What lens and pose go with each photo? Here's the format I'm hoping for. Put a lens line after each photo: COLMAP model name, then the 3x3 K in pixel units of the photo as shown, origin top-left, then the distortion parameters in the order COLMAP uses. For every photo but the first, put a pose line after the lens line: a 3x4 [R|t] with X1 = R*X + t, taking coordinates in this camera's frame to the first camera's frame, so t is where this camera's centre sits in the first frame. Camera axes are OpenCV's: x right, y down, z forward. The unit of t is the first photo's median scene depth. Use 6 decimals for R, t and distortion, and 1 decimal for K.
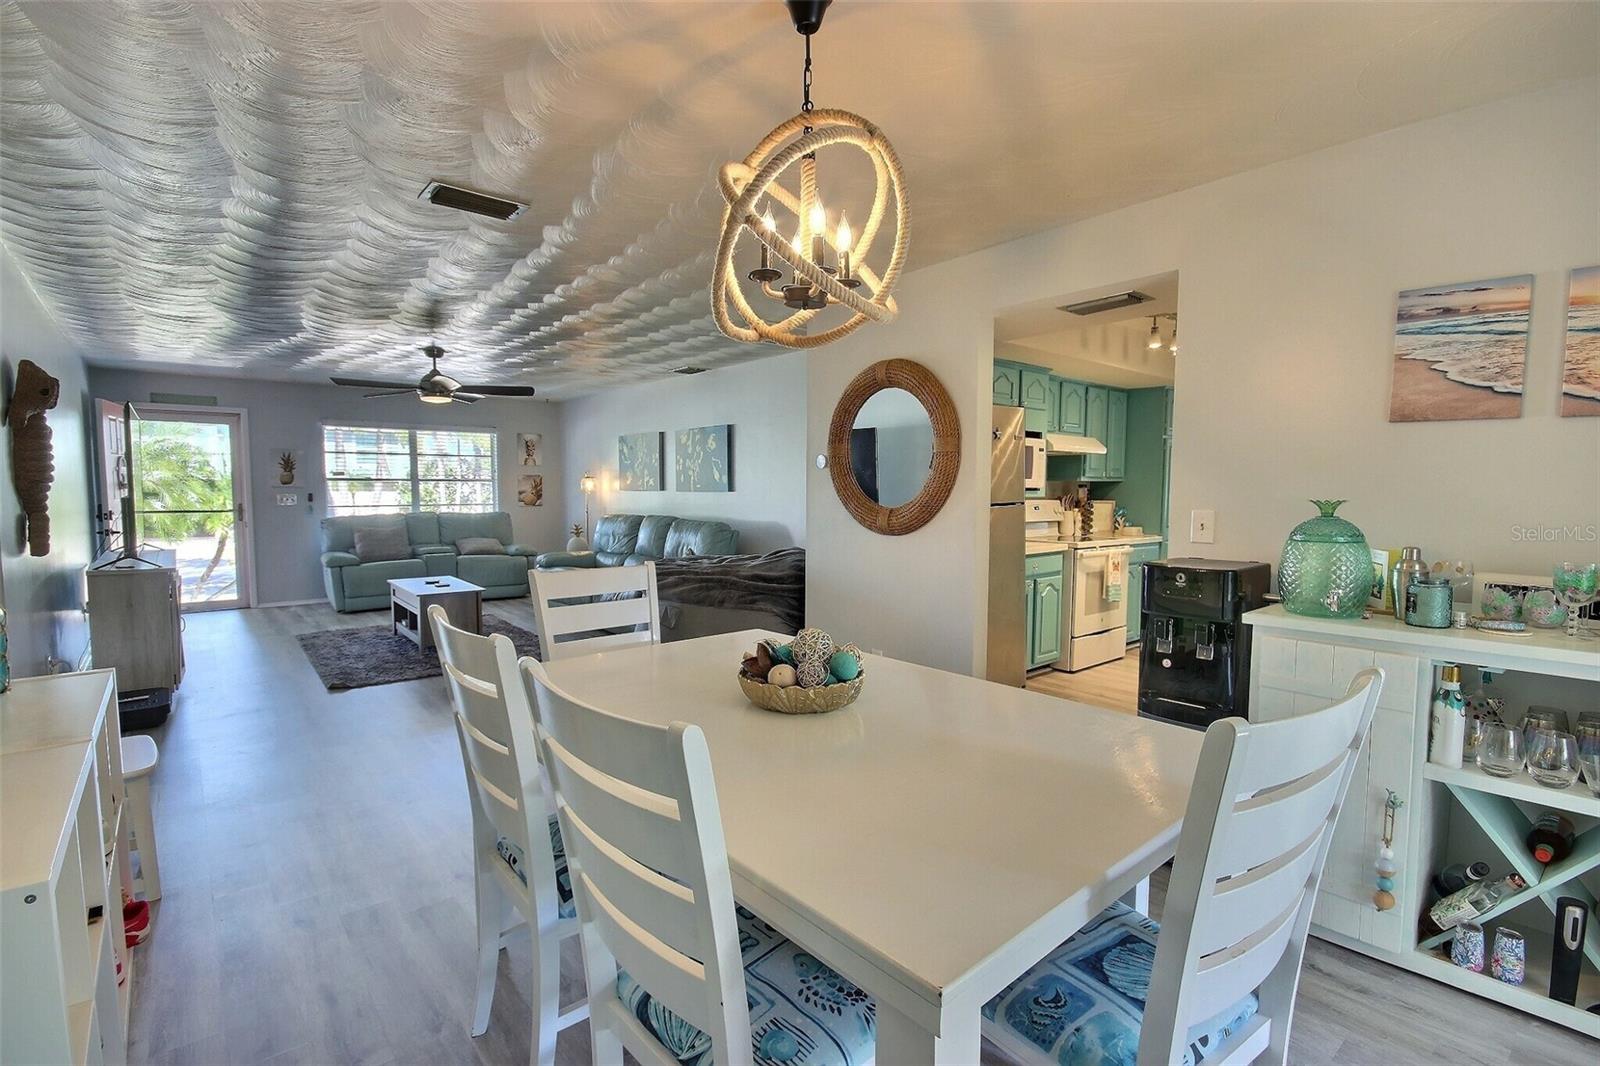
lens RADIAL K [[738.6, 0, 791.8], [0, 738.6, 544.3], [0, 0, 1]] dist [0.000735, -0.007224]
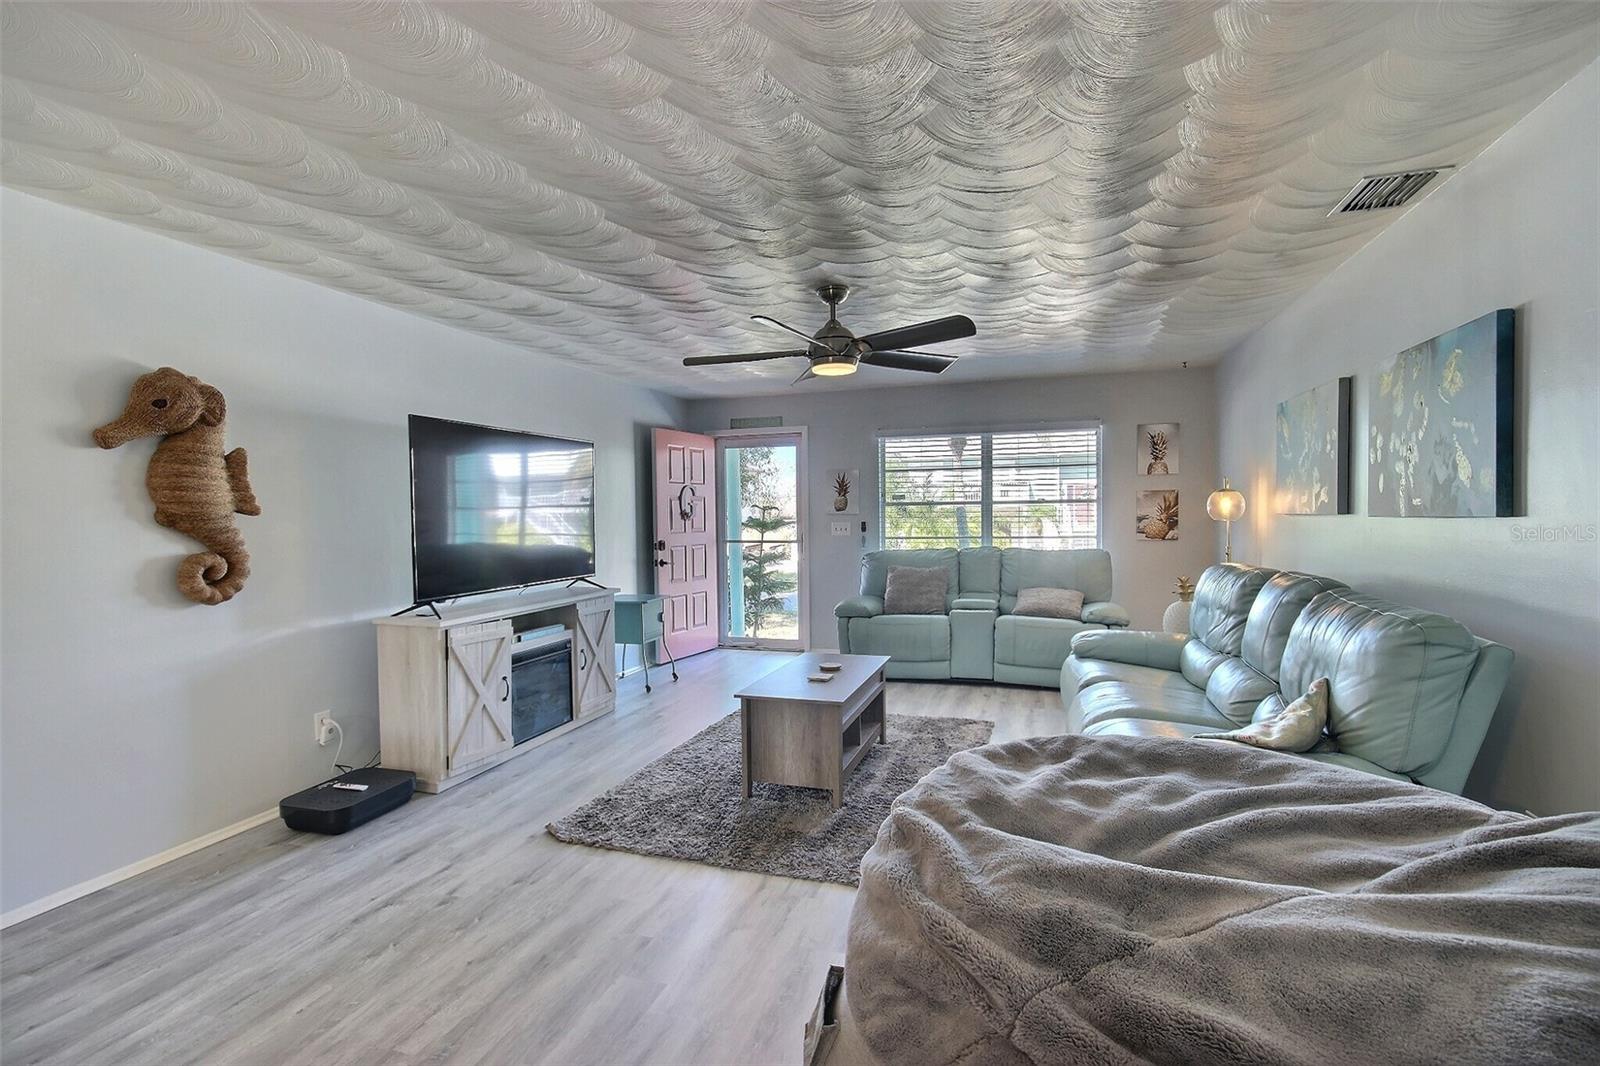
lens RADIAL K [[753.9, 0, 800.0], [0, 753.9, 533.0], [0, 0, 1]] dist [-0.045675, 0.000013]
pose [[0.525941, 0.010443, -0.850457, 0.026934], [-0.050610, 0.998537, -0.019037, -0.045148], [0.849014, 0.053054, 0.525700, 0.611049]]
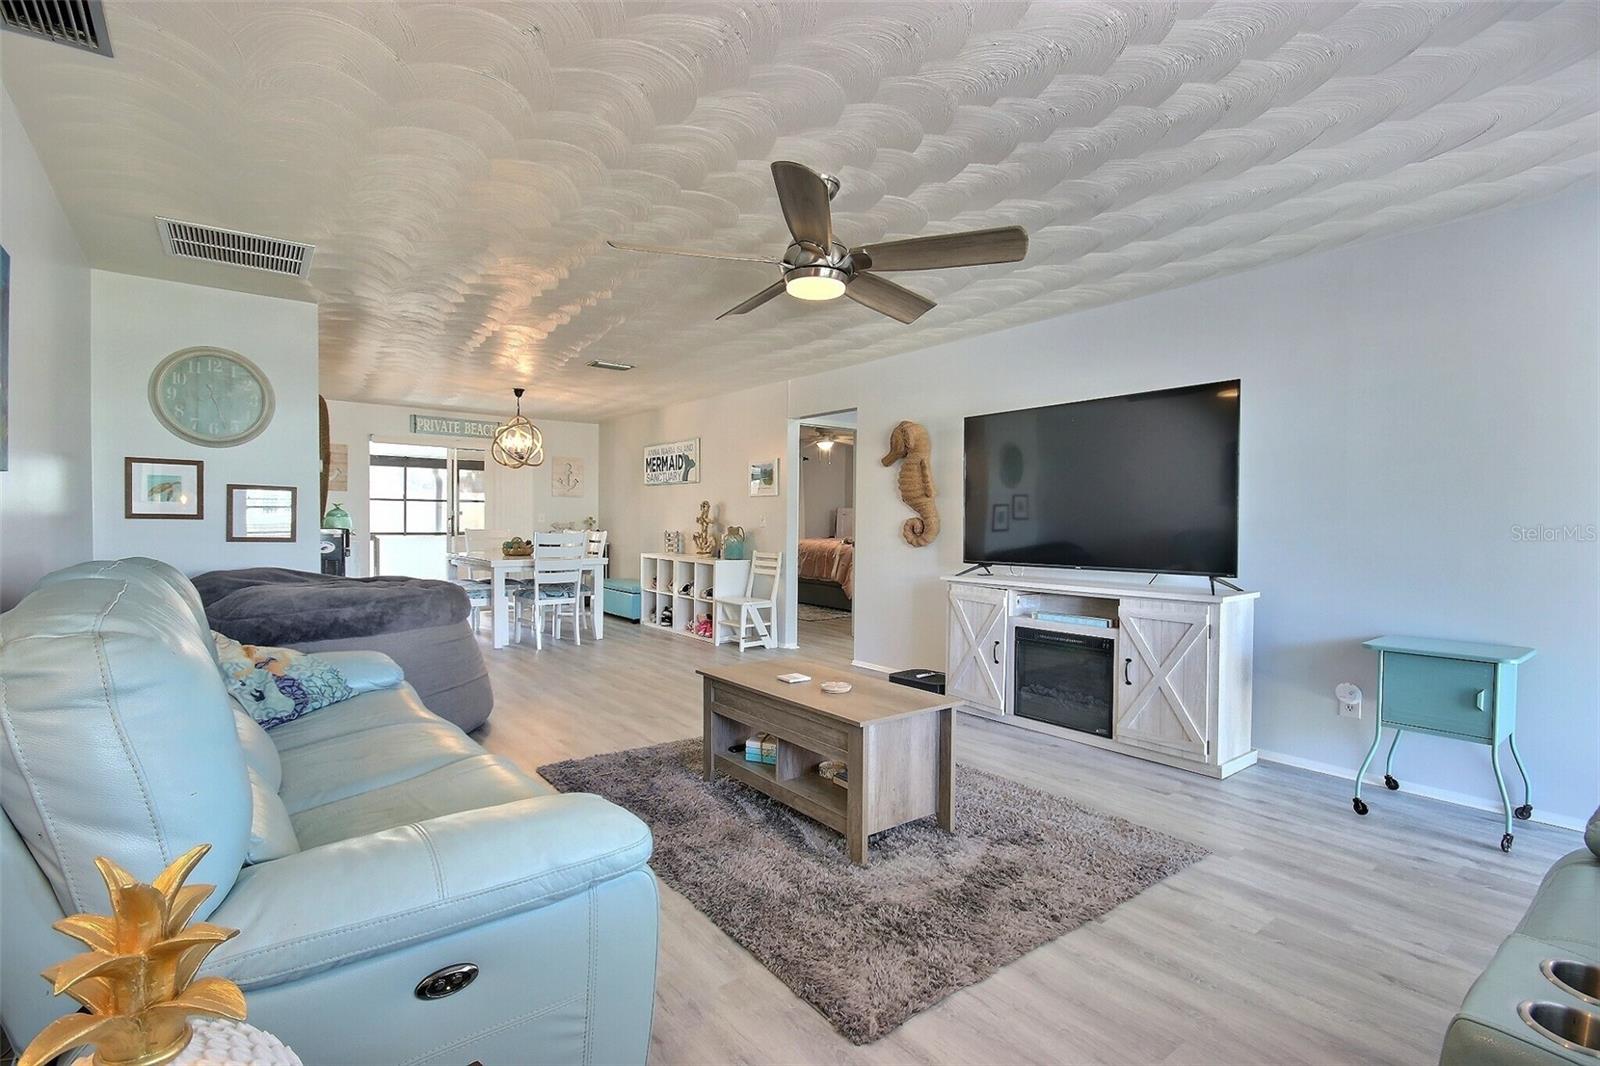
lens RADIAL K [[738.6, 0, 791.8], [0, 738.6, 544.3], [0, 0, 1]] dist [0.000735, -0.007224]
pose [[-0.997820, -0.013474, 0.064598, -0.510155], [-0.006567, 0.994348, 0.105971, -0.083523], [-0.065661, 0.105316, -0.992269, 1.438518]]
